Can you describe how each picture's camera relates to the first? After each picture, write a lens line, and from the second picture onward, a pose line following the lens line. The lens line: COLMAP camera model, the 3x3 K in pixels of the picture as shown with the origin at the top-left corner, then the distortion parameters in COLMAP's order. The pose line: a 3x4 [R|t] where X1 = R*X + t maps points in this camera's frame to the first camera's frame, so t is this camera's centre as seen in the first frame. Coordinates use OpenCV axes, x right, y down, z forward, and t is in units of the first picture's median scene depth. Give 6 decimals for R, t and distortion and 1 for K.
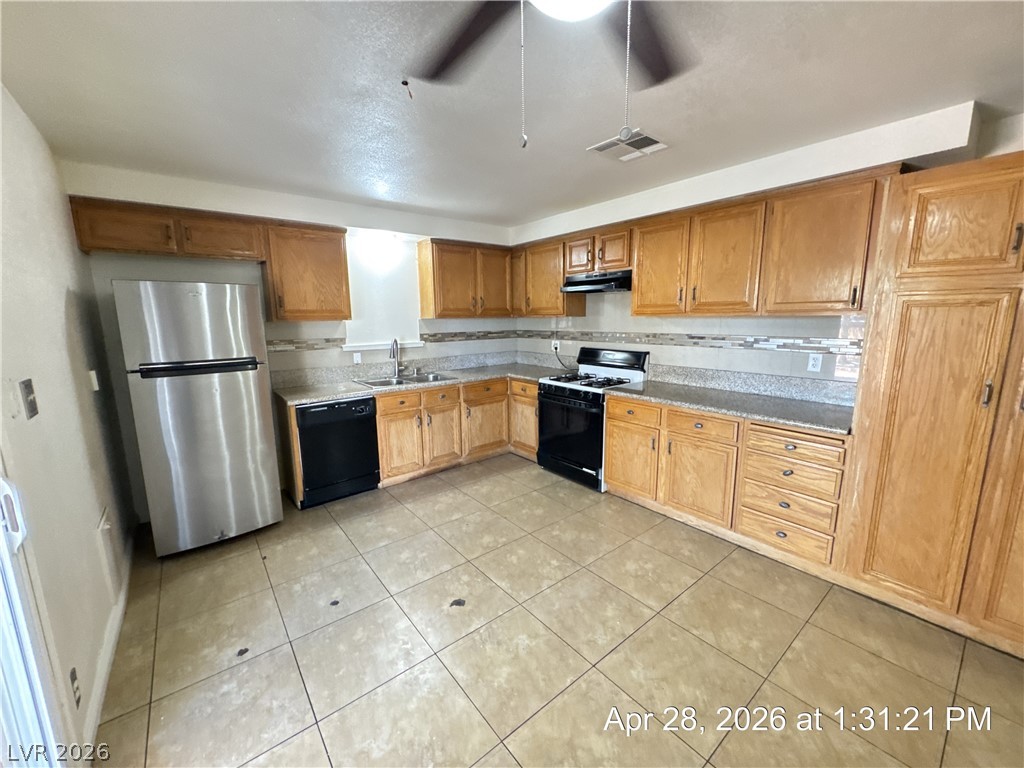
lens RADIAL K [[409.8, 0, 512.7], [0, 409.8, 390.4], [0, 0, 1]] dist [-0.002066, 0.000369]
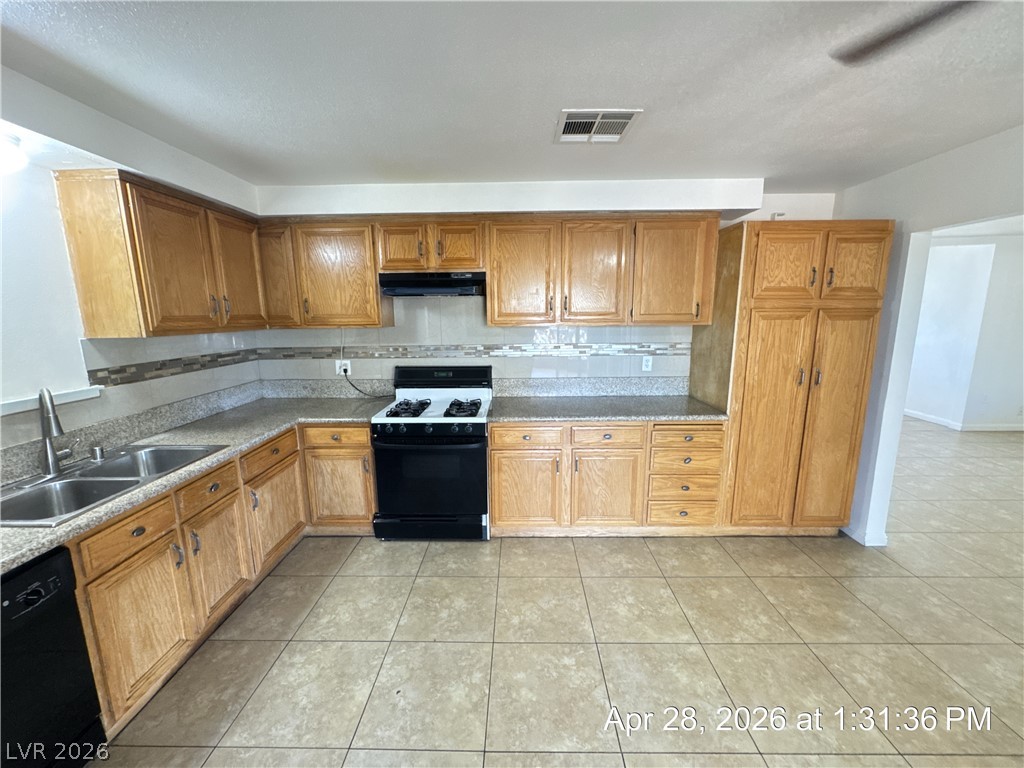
lens RADIAL K [[409.8, 0, 510.0], [0, 409.8, 387.7], [0, 0, 1]] dist [-0.002066, 0.000369]
pose [[0.636557, -0.133314, 0.759620, -0.308638], [0.142022, 0.988365, 0.054445, -0.084128], [-0.758040, 0.073225, 0.648085, 0.372501]]
